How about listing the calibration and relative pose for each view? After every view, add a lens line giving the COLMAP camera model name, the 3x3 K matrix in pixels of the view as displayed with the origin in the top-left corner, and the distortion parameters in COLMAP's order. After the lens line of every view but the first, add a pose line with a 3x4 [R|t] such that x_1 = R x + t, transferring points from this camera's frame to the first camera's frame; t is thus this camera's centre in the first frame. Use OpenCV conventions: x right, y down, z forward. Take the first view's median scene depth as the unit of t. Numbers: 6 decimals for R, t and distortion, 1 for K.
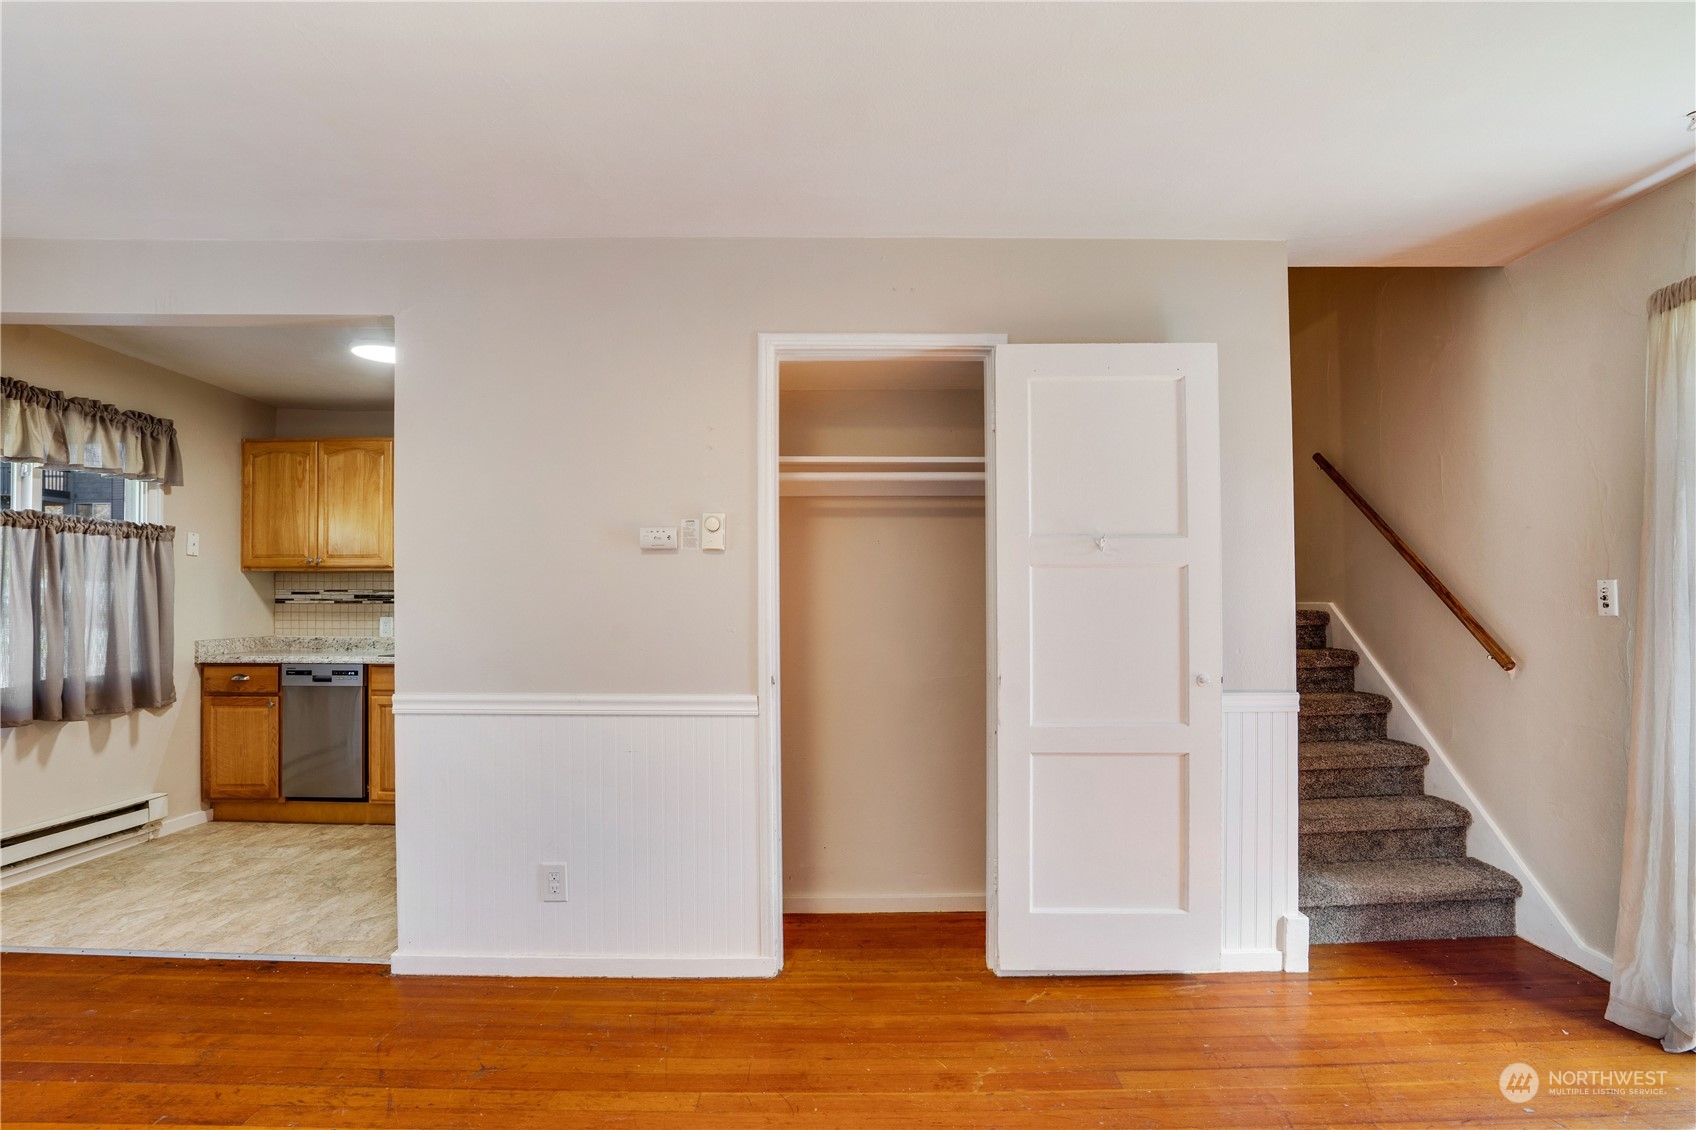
lens RADIAL K [[842.2, 0, 844.1], [0, 842.2, 594.6], [0, 0, 1]] dist [-0.033425, 0.005874]
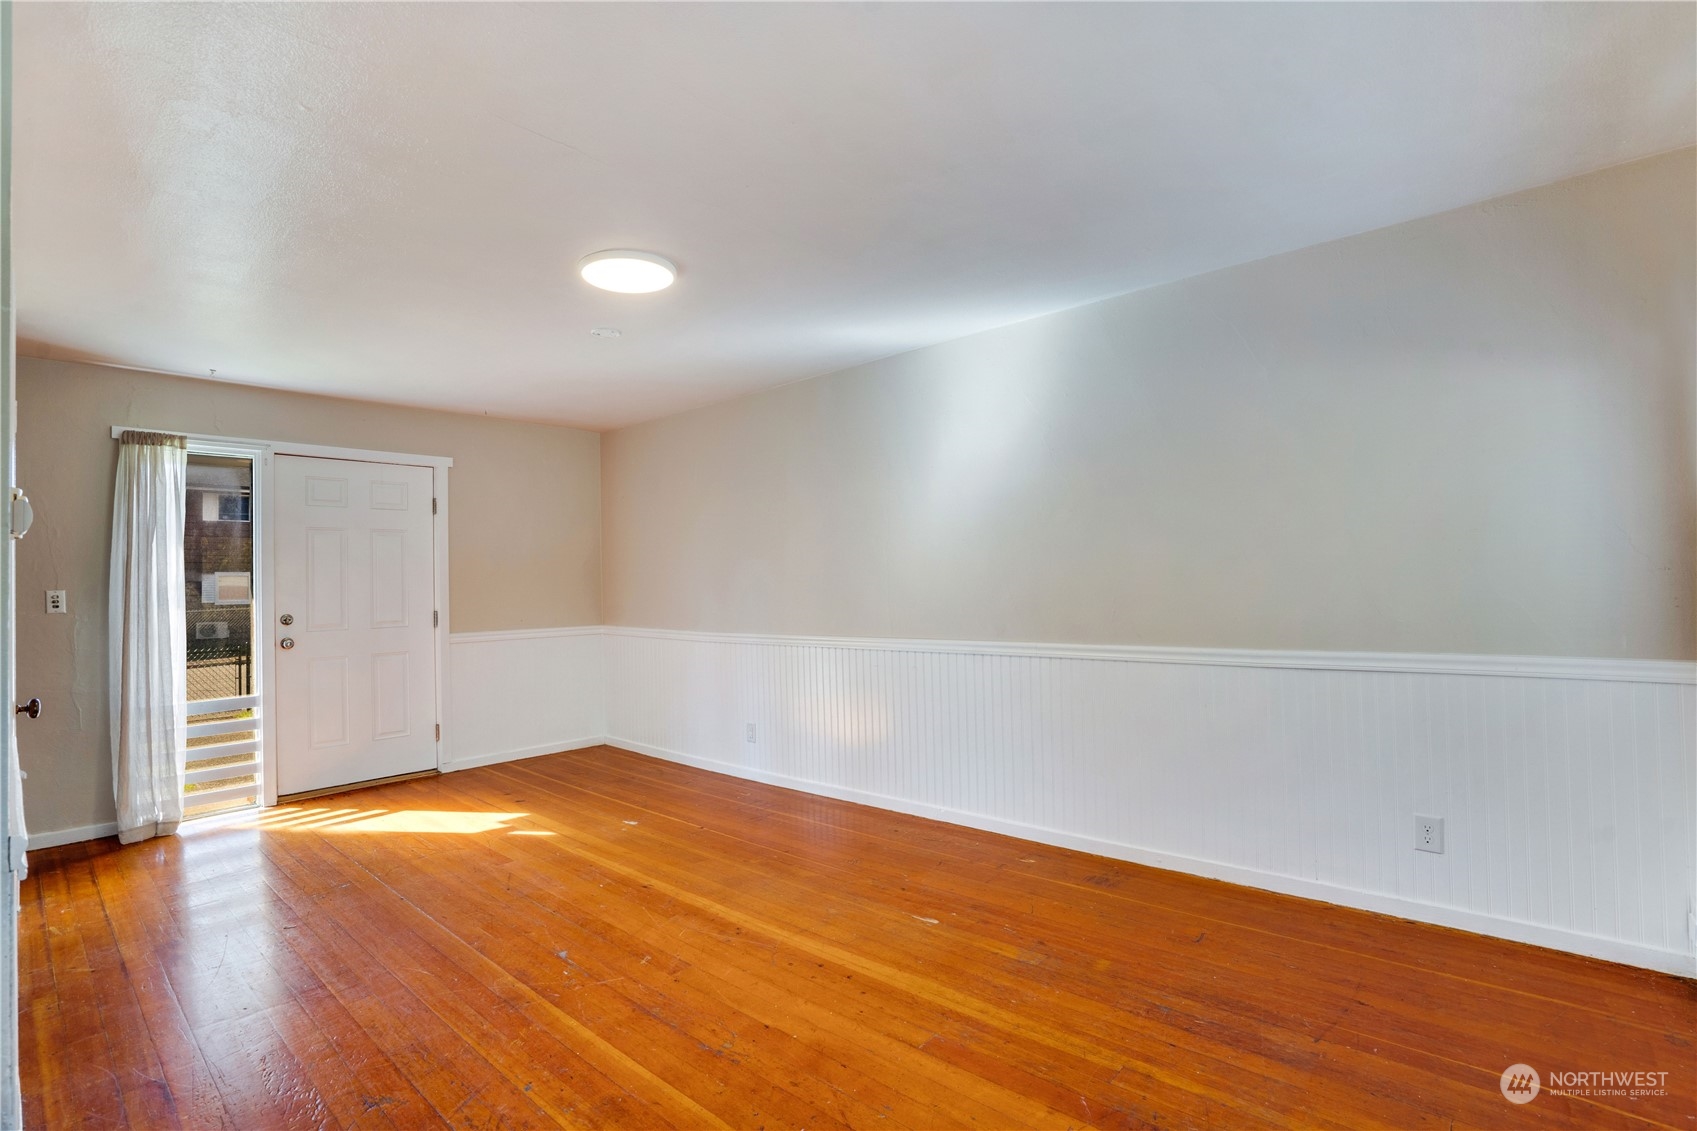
lens RADIAL K [[789.3, 0, 826.3], [0, 789.3, 546.6], [0, 0, 1]] dist [-0.048167, 0.016044]
pose [[-0.715663, 0.050313, 0.696631, -0.878710], [0.019150, 0.998441, -0.052437, 0.004258], [-0.698183, -0.024186, -0.715511, 0.788286]]
